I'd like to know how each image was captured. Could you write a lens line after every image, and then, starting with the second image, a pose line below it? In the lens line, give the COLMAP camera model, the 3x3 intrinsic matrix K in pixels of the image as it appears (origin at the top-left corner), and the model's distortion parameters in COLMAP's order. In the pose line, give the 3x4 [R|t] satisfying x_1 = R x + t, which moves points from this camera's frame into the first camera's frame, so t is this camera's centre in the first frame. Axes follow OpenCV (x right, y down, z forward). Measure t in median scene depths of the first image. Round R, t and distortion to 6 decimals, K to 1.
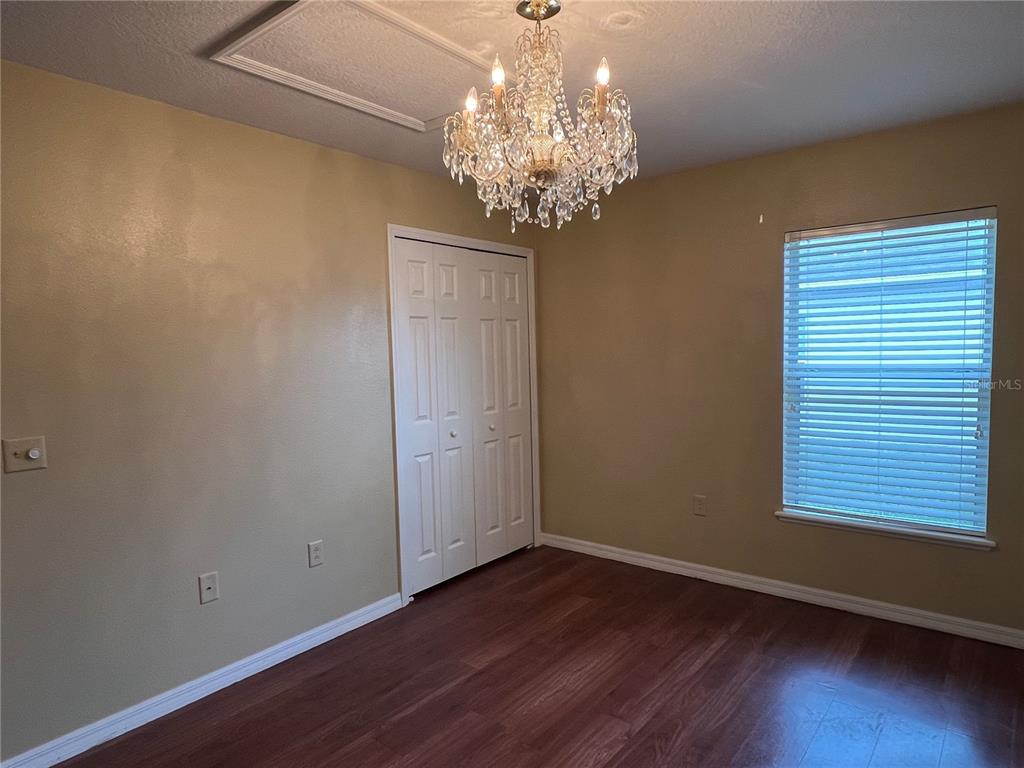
lens RADIAL K [[626.1, 0, 511.1], [0, 626.1, 386.1], [0, 0, 1]] dist [-0.001975, -0.000245]
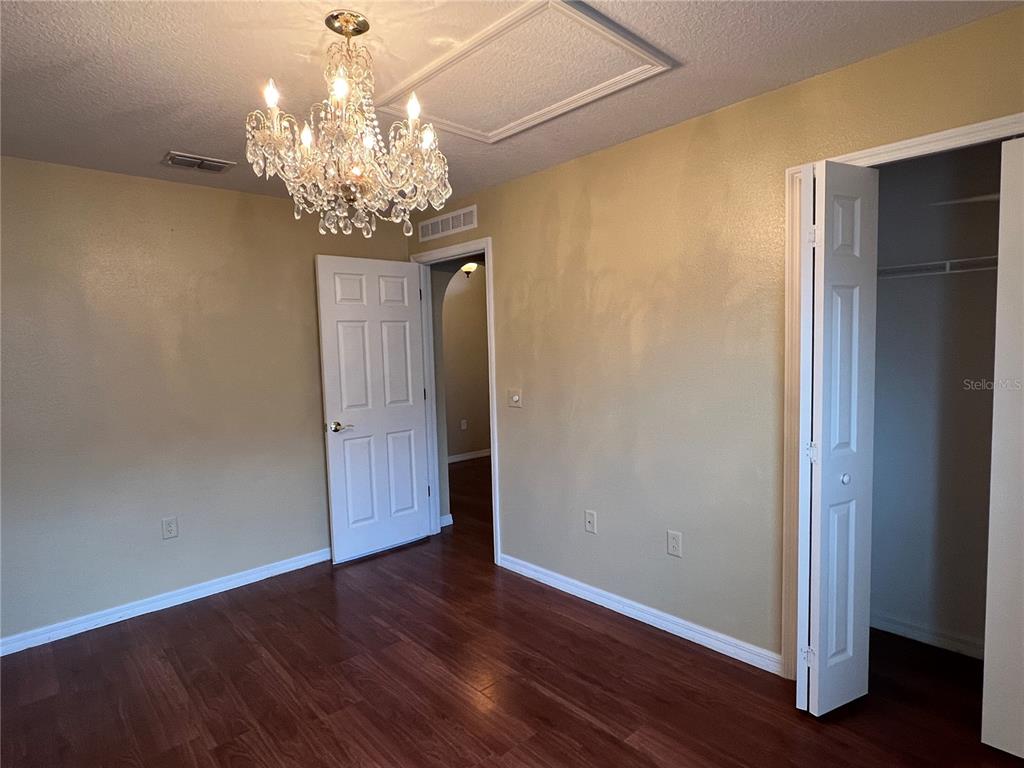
lens RADIAL K [[566.3, 0, 510.9], [0, 566.3, 383.7], [0, 0, 1]] dist [0.000318, 0.000047]
pose [[-0.140983, 0.095795, -0.985367, 0.681146], [-0.034595, 0.994223, 0.101605, -0.079661], [0.989407, 0.048414, -0.136855, 0.983387]]
